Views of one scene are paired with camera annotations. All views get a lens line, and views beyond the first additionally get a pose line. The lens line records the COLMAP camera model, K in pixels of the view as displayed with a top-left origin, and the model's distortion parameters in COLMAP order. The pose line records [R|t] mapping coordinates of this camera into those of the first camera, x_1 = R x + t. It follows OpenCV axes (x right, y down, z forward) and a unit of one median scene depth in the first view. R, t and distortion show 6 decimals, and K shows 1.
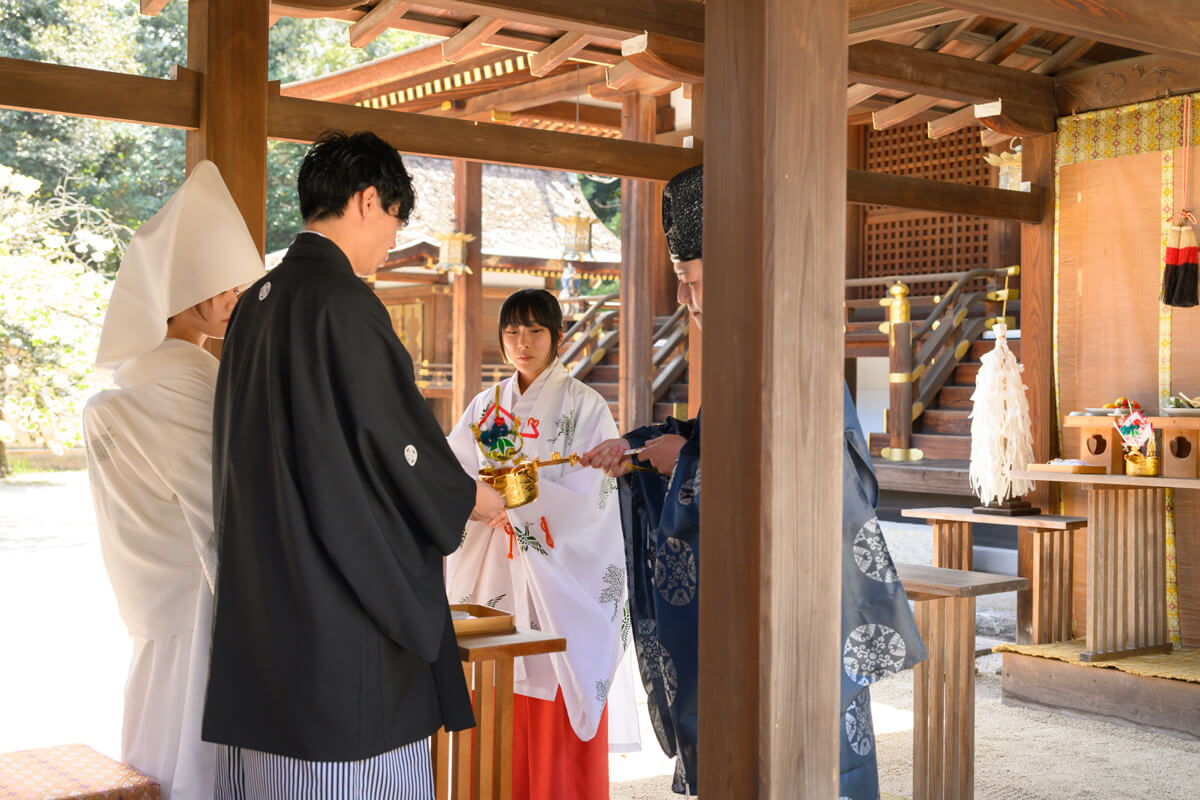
lens RADIAL K [[1593.6, 0, 599.9], [0, 1593.6, 402.5], [0, 0, 1]] dist [-0.034169, 0.000000]
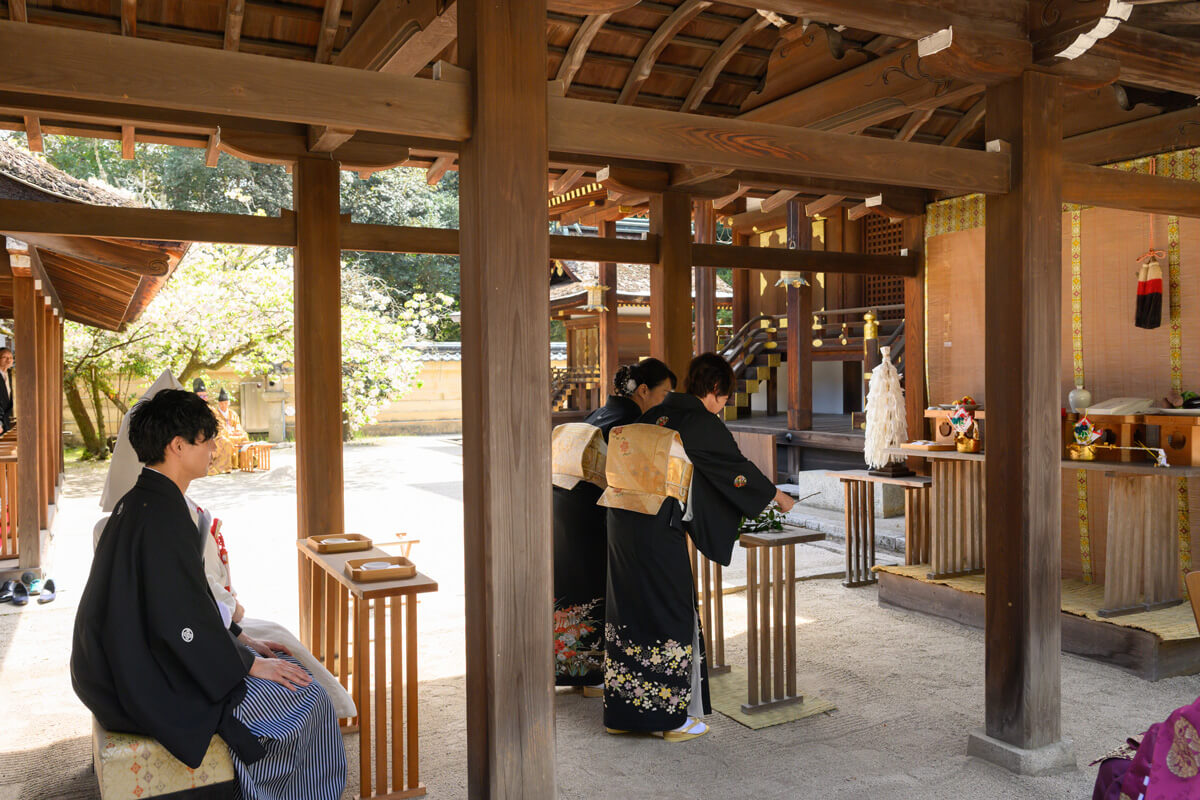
lens RADIAL K [[1016.7, 0, 598.5], [0, 1016.7, 394.9], [0, 0, 1]] dist [-0.039515, 0.003576]
pose [[0.986169, -0.016346, -0.164933, 0.145969], [0.018472, 0.999765, 0.011362, -0.020597], [0.164708, -0.014252, 0.986239, 0.030681]]
